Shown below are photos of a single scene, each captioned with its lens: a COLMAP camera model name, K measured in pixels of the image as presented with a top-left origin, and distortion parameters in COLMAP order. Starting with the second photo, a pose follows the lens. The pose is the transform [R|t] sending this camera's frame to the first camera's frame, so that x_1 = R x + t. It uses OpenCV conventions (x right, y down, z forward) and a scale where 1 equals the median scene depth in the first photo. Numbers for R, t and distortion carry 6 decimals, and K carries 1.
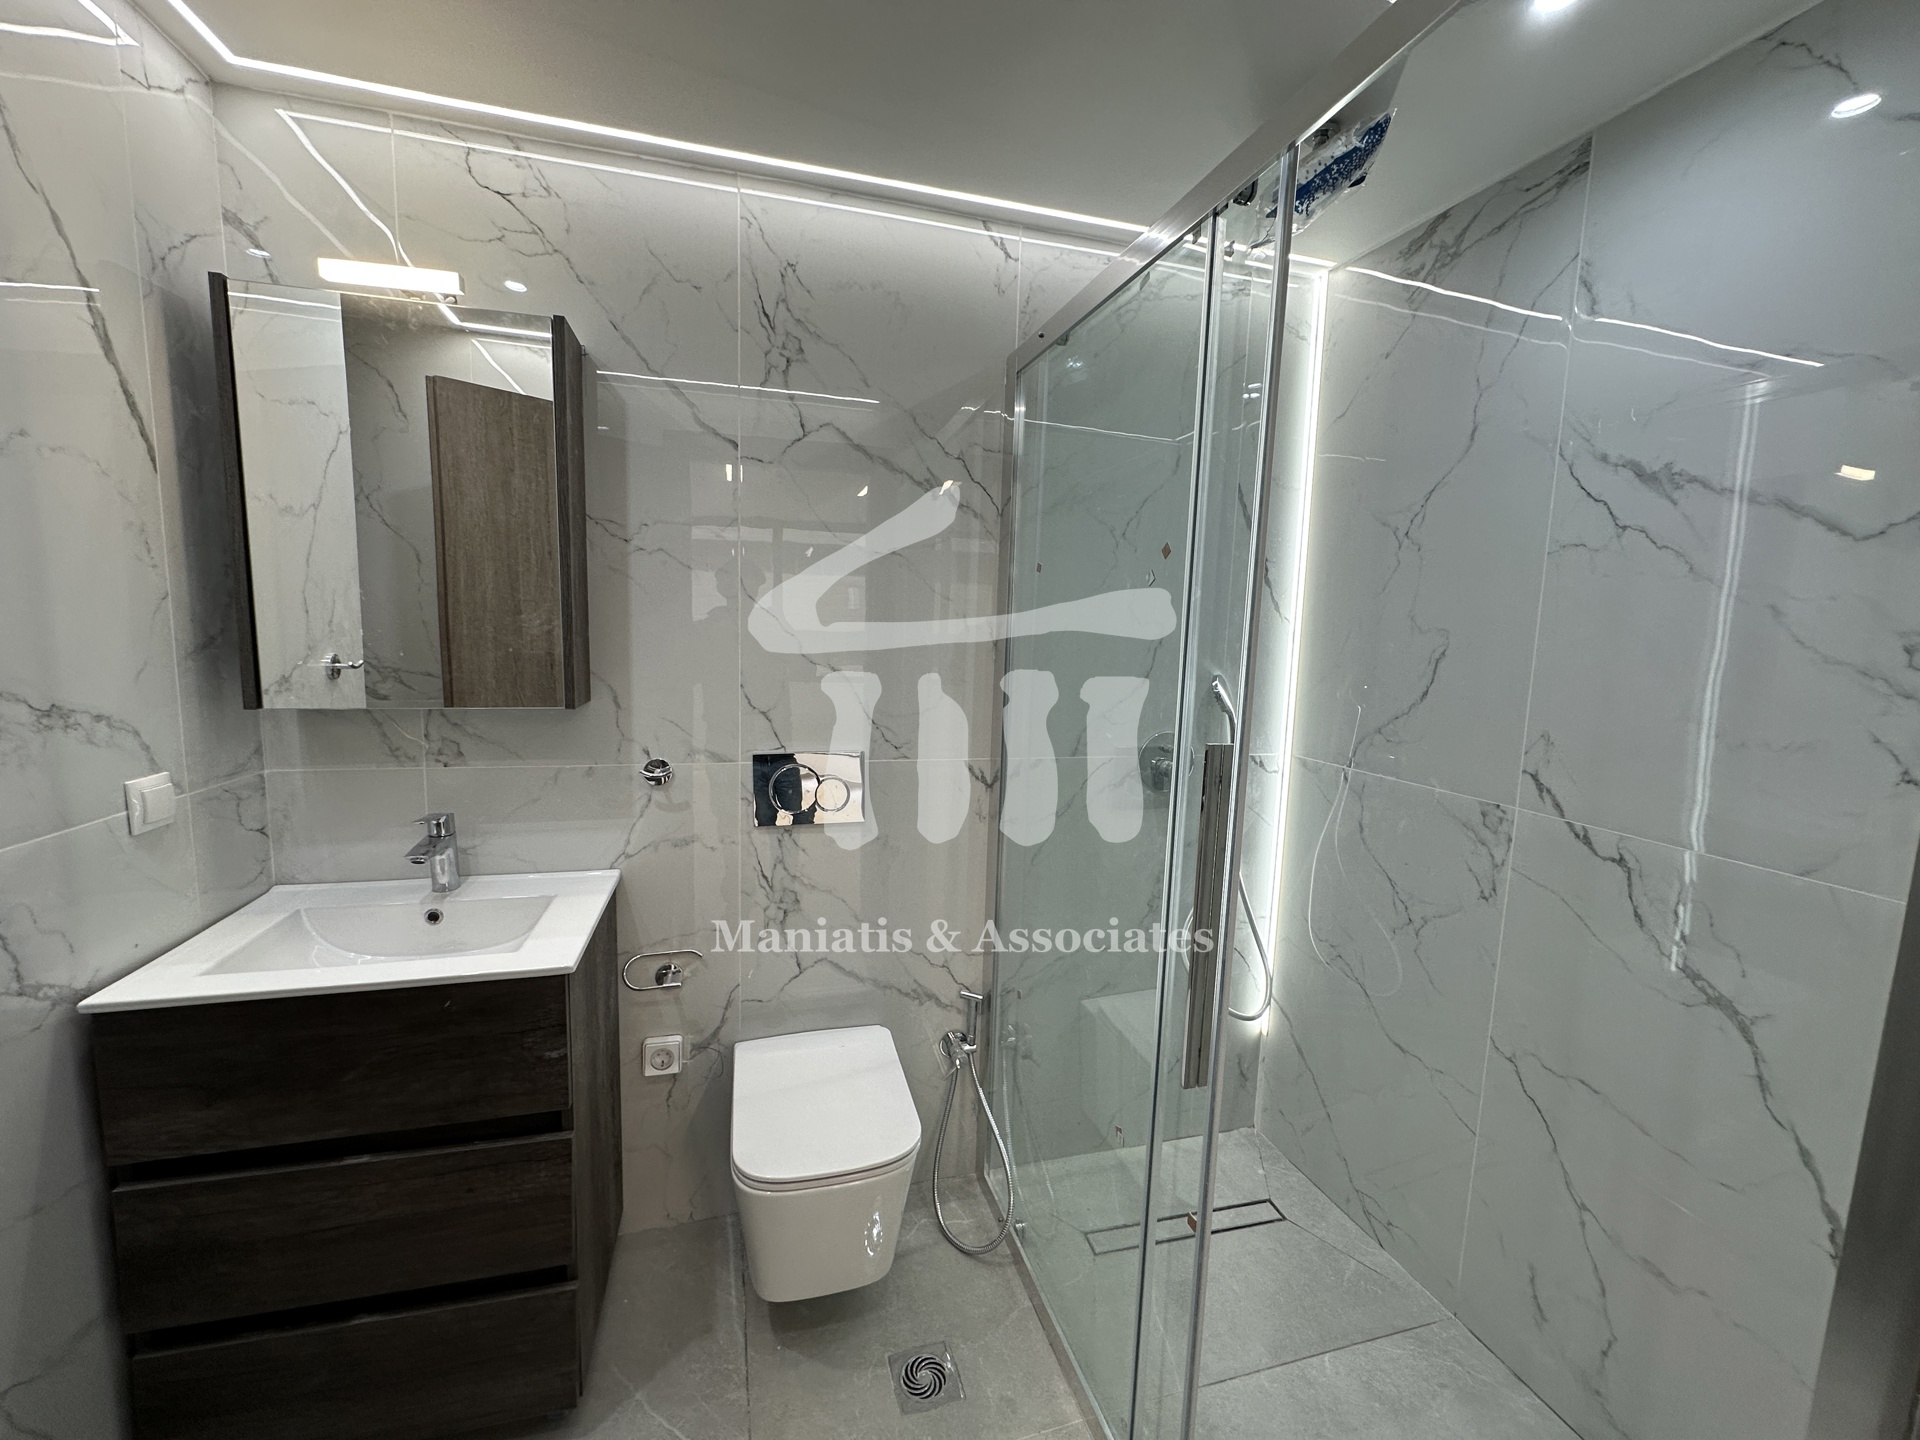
lens RADIAL K [[762.0, 0, 955.9], [0, 762.0, 714.5], [0, 0, 1]] dist [-0.001585, 0.000305]
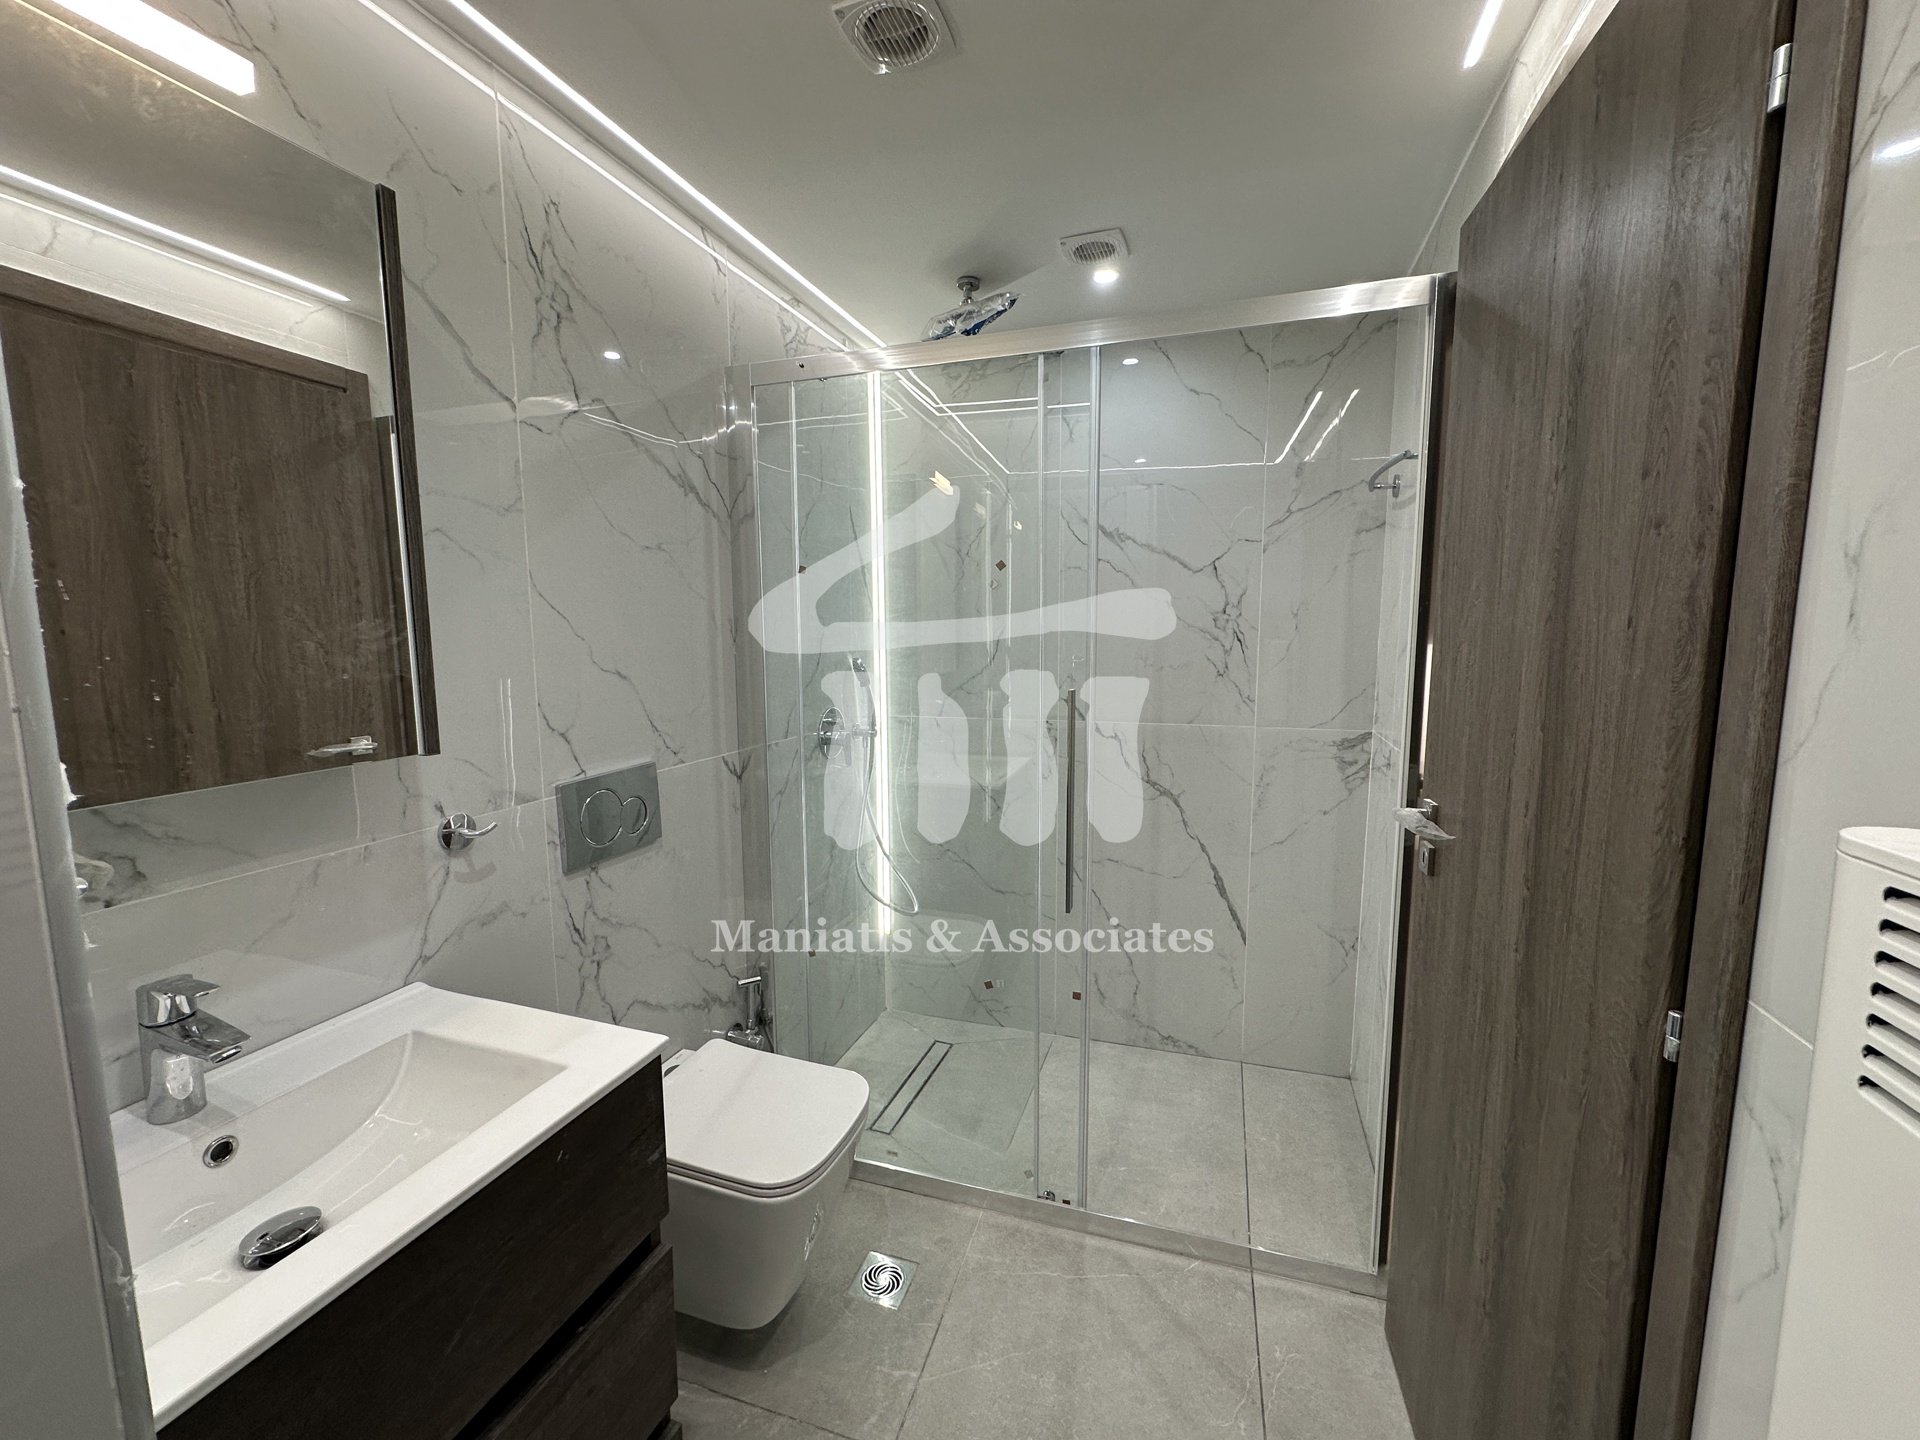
lens RADIAL K [[762.0, 0, 955.9], [0, 762.0, 714.5], [0, 0, 1]] dist [-0.001585, 0.000305]
pose [[0.572313, -0.124572, 0.810518, -0.709737], [0.119604, 0.990505, 0.067782, -0.030258], [-0.811266, 0.058149, 0.581778, 0.175034]]
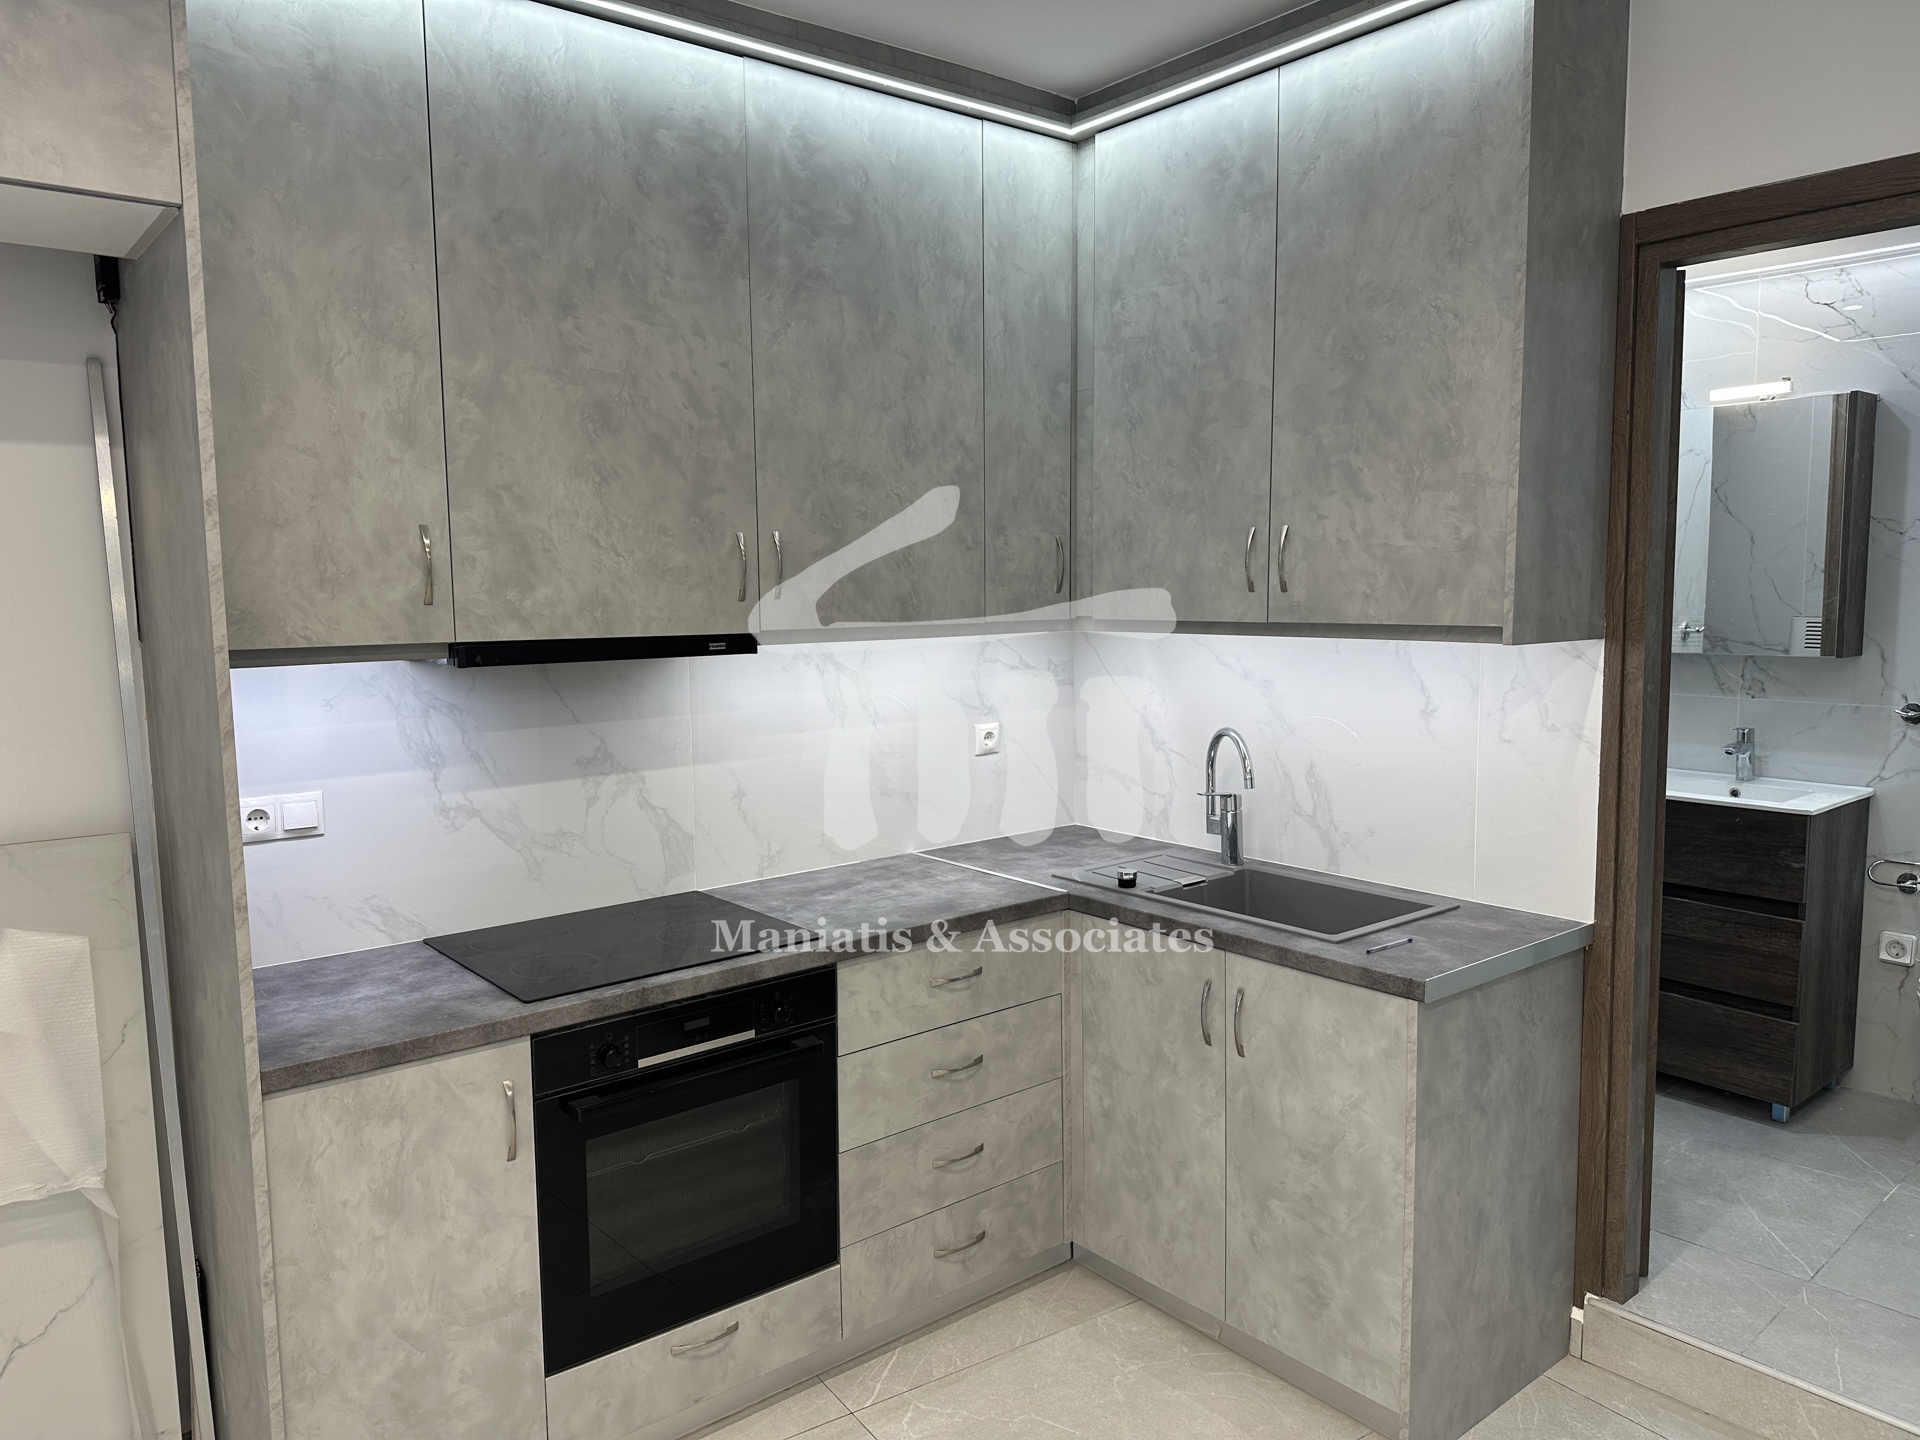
lens RADIAL K [[1343.1, 0, 960.0], [0, 1343.1, 720.0], [0, 0, 1]] dist [0.062146, -0.076547]
pose [[0.419029, 0.058775, -0.906068, 1.001798], [-0.086281, 0.995965, 0.024704, 0.168895], [0.903864, 0.067825, 0.422409, -1.394759]]
